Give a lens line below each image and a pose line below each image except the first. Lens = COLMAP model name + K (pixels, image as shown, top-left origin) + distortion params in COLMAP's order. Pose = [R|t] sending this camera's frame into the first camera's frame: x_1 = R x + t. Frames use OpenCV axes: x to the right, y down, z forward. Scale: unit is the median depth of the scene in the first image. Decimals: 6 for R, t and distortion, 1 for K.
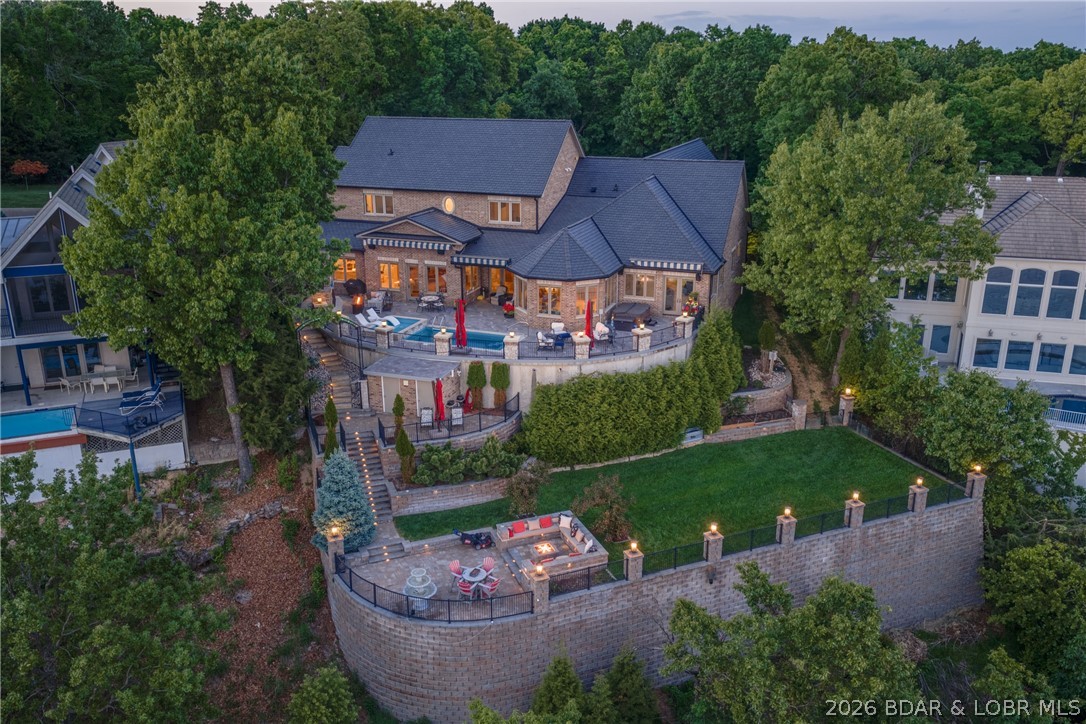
lens RADIAL K [[890.4, 0, 543.0], [0, 890.4, 362.0], [0, 0, 1]] dist [0.004605, 0.004754]
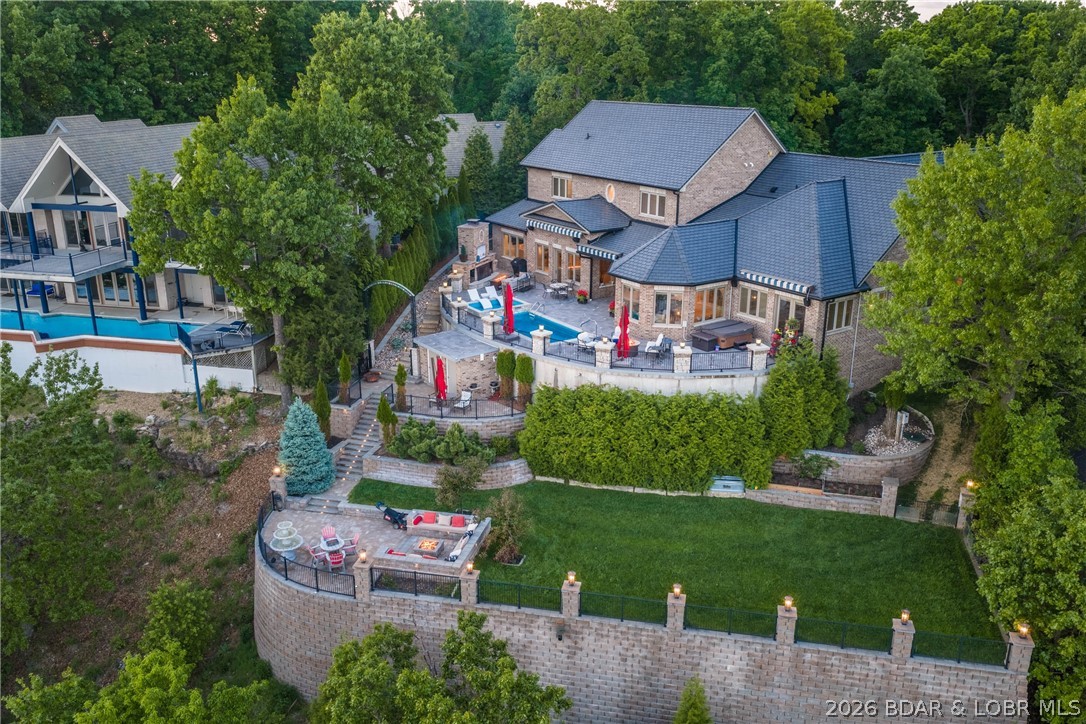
lens RADIAL K [[890.4, 0, 543.0], [0, 890.4, 362.0], [0, 0, 1]] dist [0.004605, 0.004754]
pose [[0.823286, 0.183133, -0.537273, 0.470590], [-0.181175, 0.981796, 0.057028, -0.048786], [0.537936, 0.050390, 0.841478, 0.203030]]
